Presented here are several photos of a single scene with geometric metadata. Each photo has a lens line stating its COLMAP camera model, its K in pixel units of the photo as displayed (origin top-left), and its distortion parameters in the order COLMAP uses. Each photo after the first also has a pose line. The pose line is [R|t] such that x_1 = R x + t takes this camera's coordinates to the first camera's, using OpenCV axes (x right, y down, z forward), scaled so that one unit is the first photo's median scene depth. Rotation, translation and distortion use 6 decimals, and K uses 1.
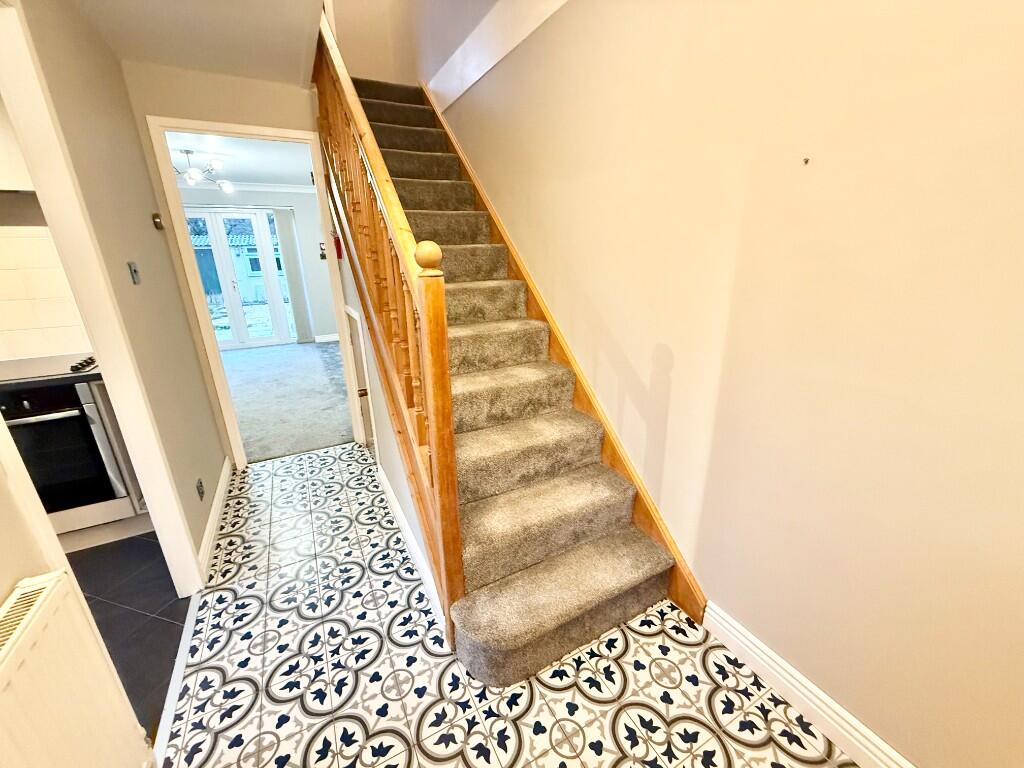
lens RADIAL K [[410.9, 0, 513.6], [0, 410.9, 385.8], [0, 0, 1]] dist [0.000637, 0.000020]
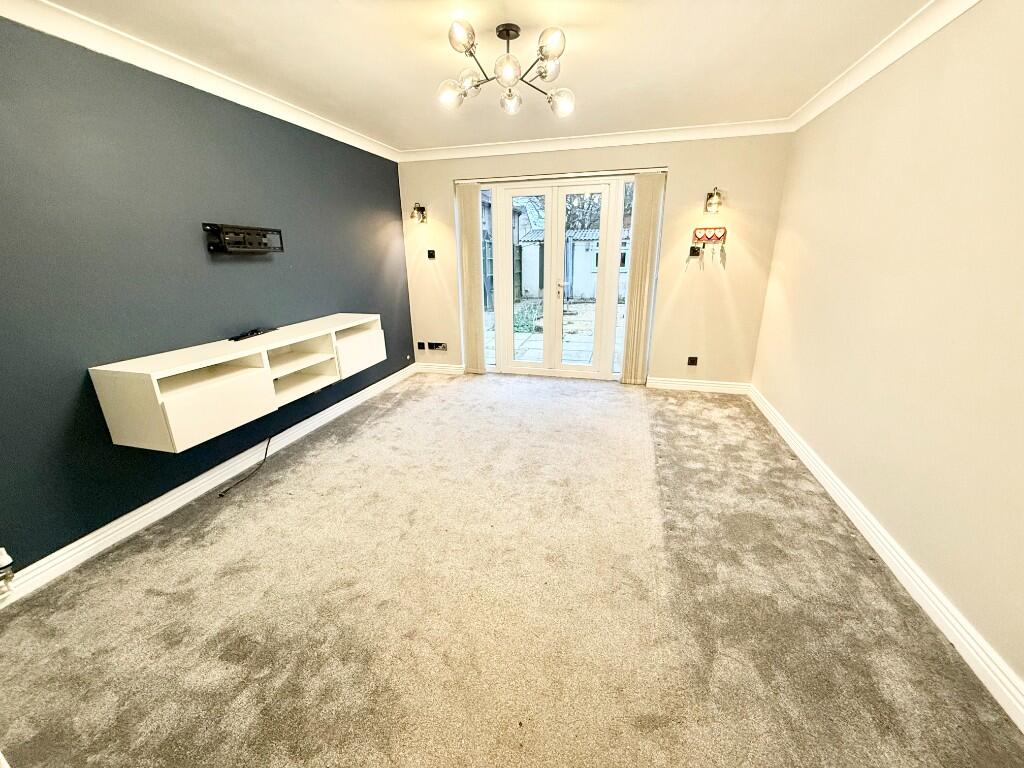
lens RADIAL K [[410.9, 0, 512.6], [0, 410.9, 384.1], [0, 0, 1]] dist [0.000637, 0.000020]
pose [[0.727979, 0.211190, -0.652262, -0.308913], [-0.216475, 0.973510, 0.073599, -0.160961], [0.650527, 0.087620, 0.754412, 0.543627]]
